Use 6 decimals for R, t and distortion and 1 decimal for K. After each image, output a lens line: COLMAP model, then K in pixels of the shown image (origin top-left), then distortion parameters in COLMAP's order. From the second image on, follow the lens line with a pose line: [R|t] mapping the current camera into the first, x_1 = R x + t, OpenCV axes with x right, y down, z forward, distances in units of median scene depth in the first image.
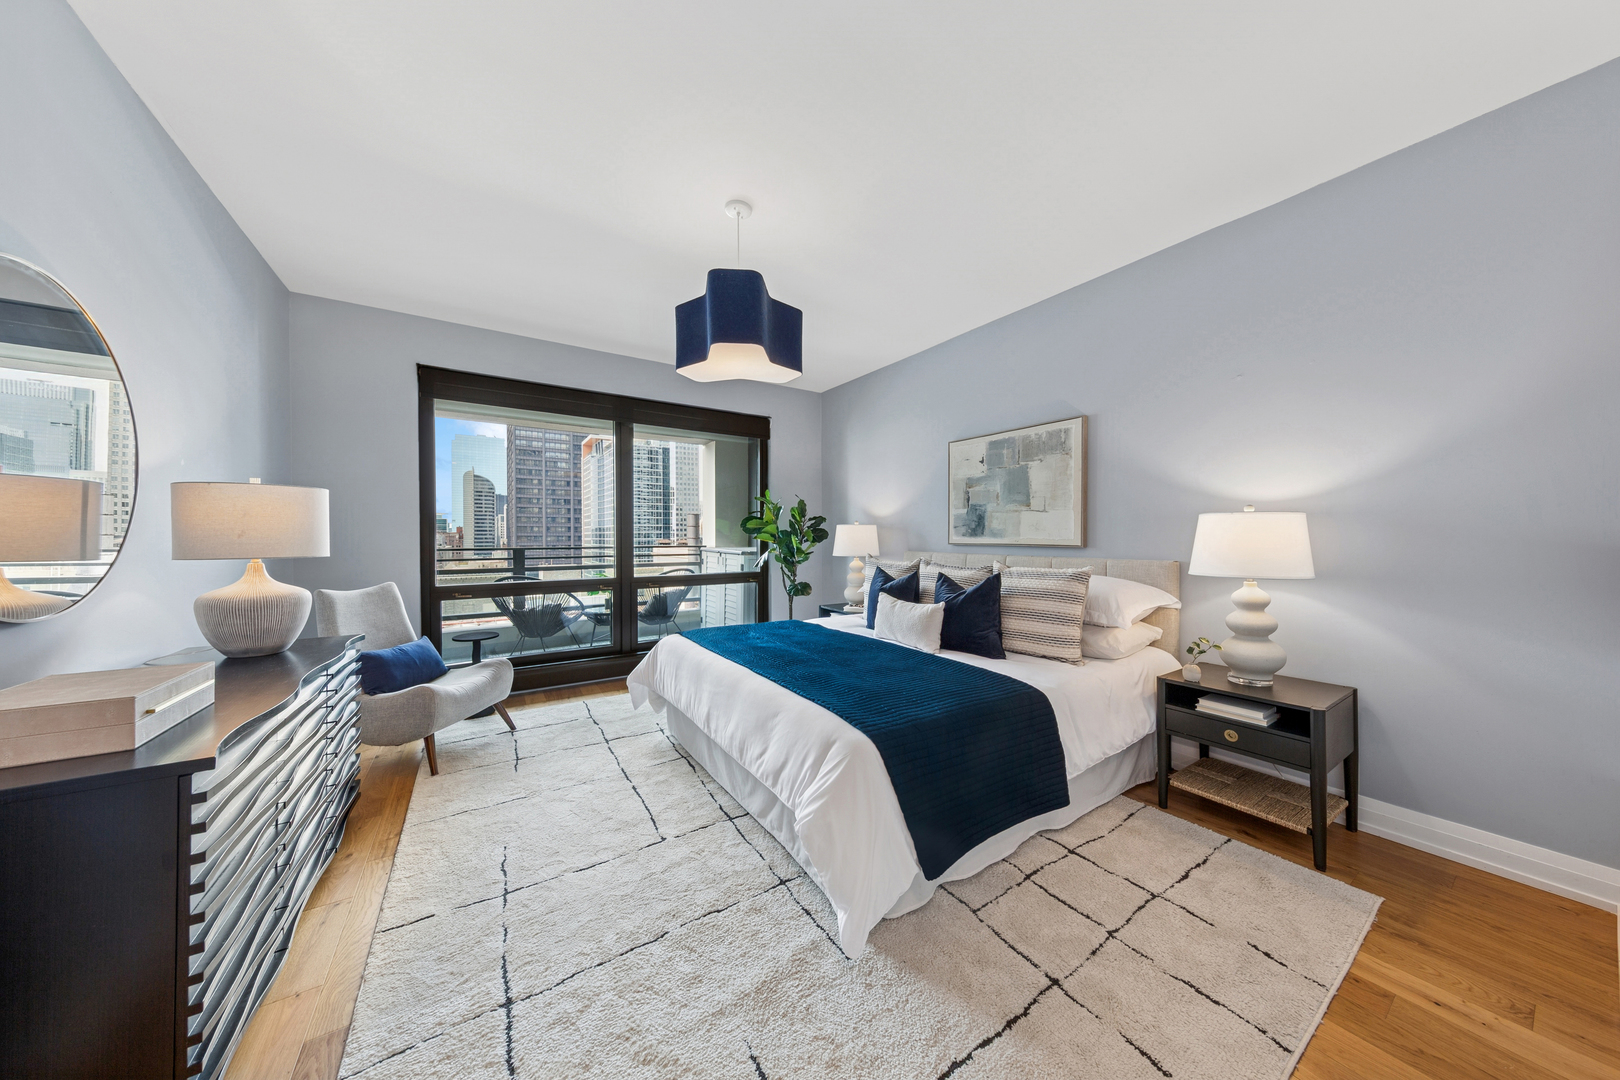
lens RADIAL K [[509.3, 0, 817.6], [0, 509.3, 534.8], [0, 0, 1]] dist [0.005878, -0.000202]
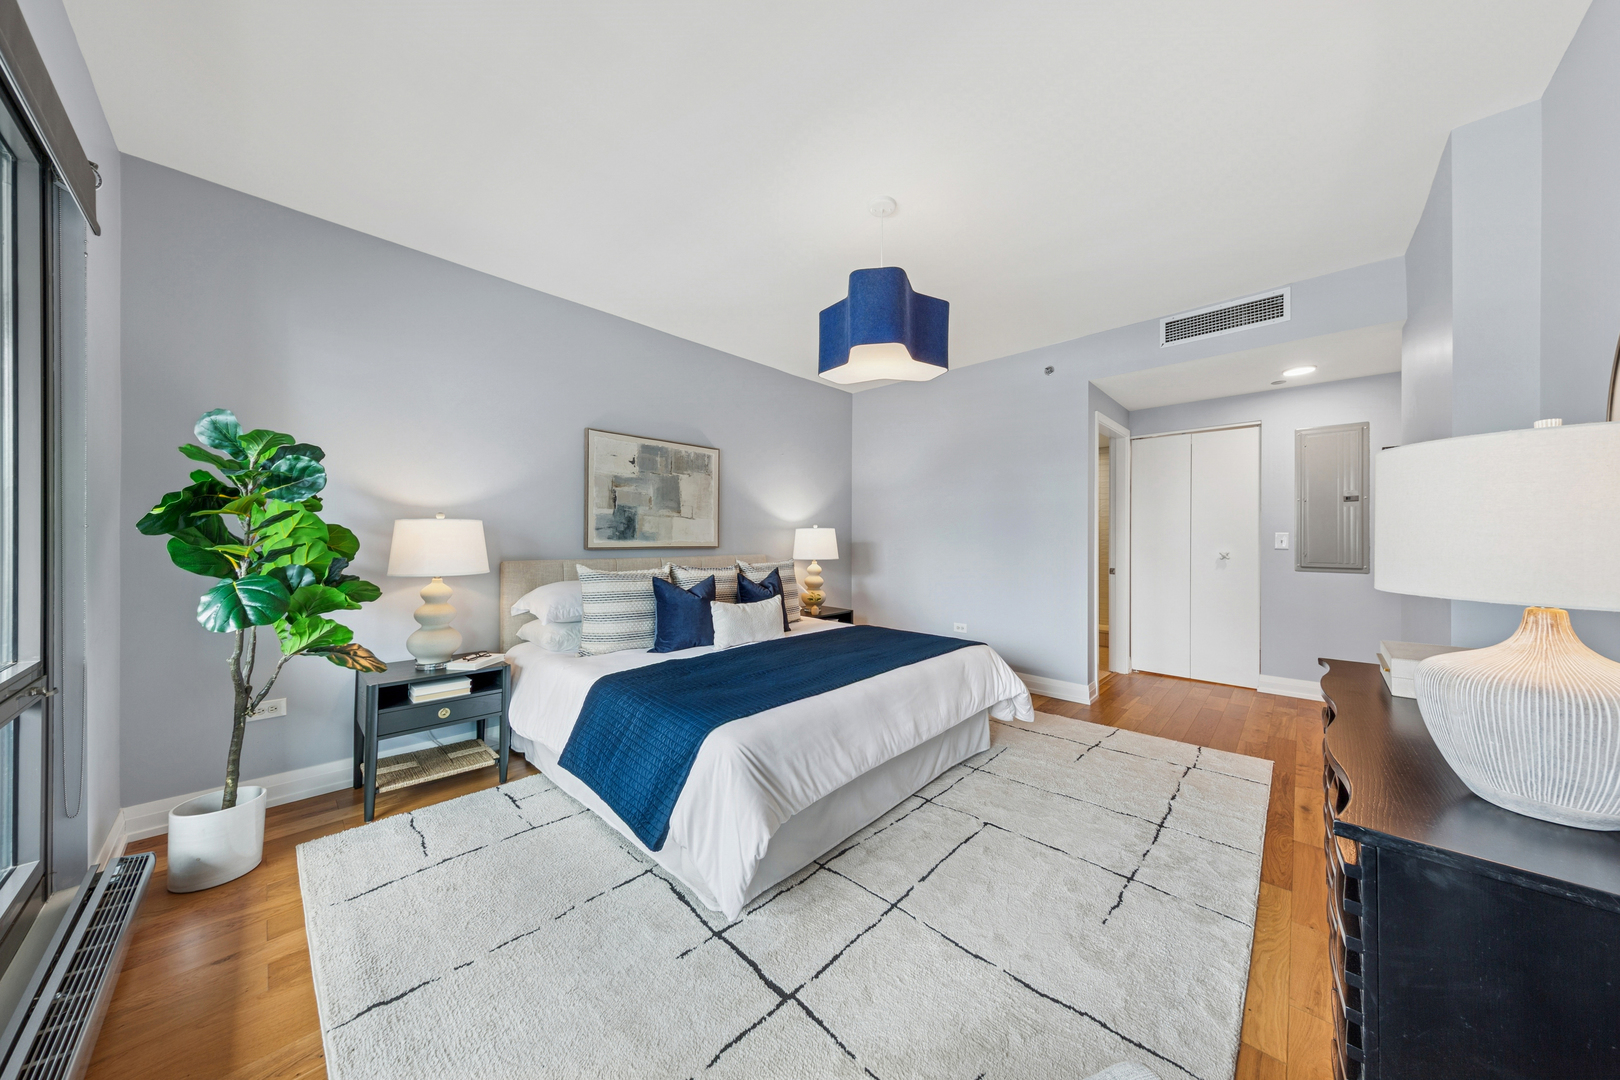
lens RADIAL K [[509.3, 0, 817.6], [0, 509.3, 534.8], [0, 0, 1]] dist [0.005878, -0.000202]
pose [[-0.235600, 0.009781, 0.971801, -0.718053], [-0.000022, 0.999949, -0.010070, 0.004094], [-0.971850, -0.002394, -0.235588, 0.909460]]
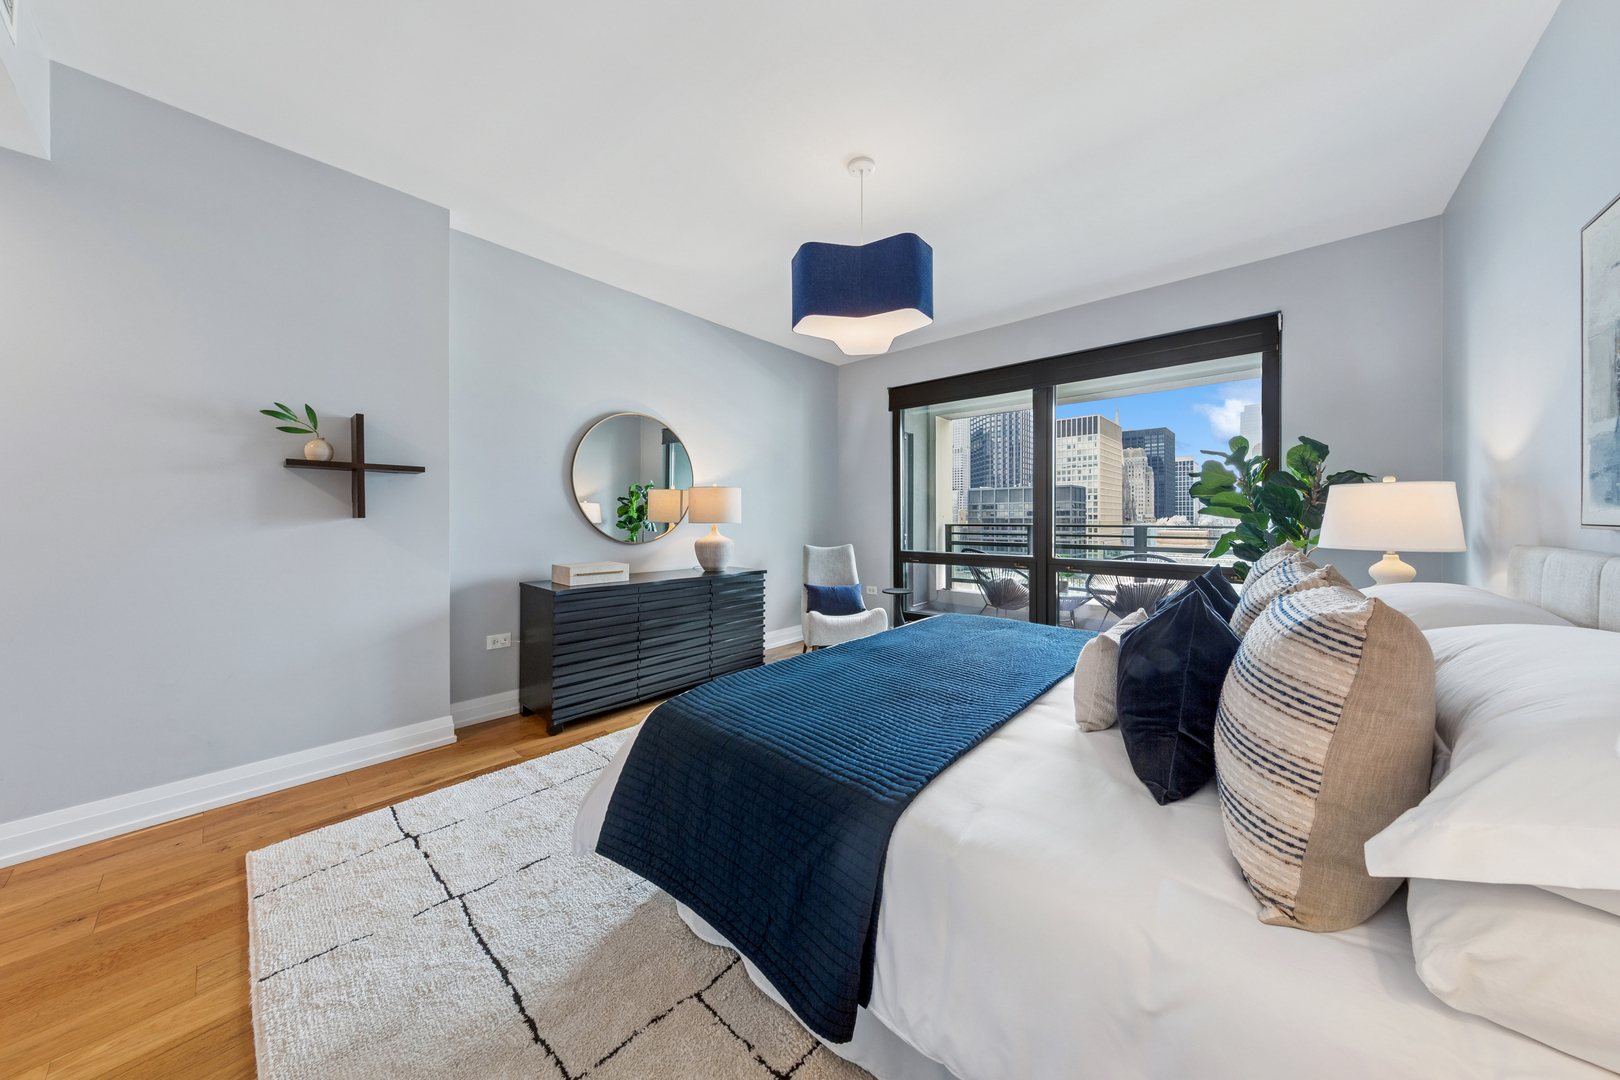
lens RADIAL K [[517.8, 0, 813.1], [0, 517.8, 516.4], [0, 0, 1]] dist [0.000582, -0.000044]
pose [[0.252735, 0.000457, -0.967535, 0.508430], [0.003263, 0.999994, 0.001325, 0.007439], [0.967530, -0.003492, 0.252732, 0.449589]]
